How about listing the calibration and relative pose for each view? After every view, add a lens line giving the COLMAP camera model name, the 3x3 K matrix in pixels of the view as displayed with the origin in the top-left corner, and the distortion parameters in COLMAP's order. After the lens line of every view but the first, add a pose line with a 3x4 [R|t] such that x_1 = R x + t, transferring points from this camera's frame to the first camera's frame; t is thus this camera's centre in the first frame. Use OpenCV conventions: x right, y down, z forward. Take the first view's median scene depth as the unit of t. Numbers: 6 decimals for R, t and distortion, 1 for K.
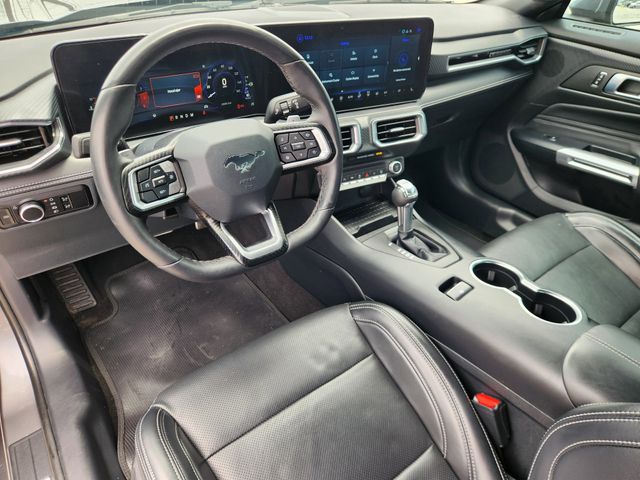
lens RADIAL K [[440.1, 0, 320.0], [0, 440.1, 240.0], [0, 0, 1]] dist [0.003711, -0.003616]
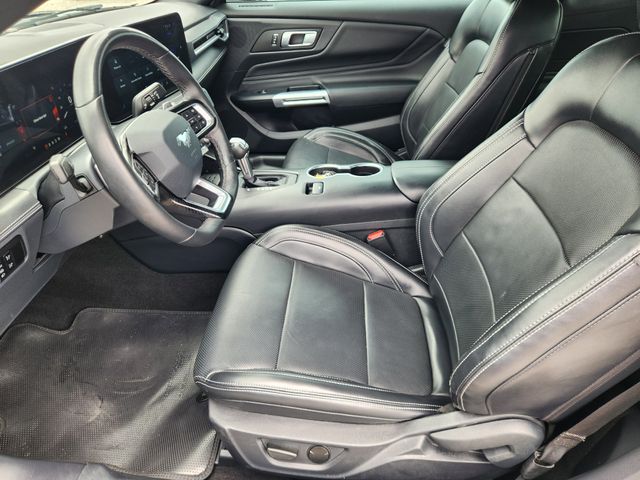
lens RADIAL K [[440.1, 0, 320.0], [0, 440.1, 240.0], [0, 0, 1]] dist [0.003711, -0.003616]
pose [[0.648190, -0.471949, 0.597590, -0.400789], [0.480037, 0.862452, 0.160440, 0.023832], [-0.591112, 0.182870, 0.785586, -0.056048]]
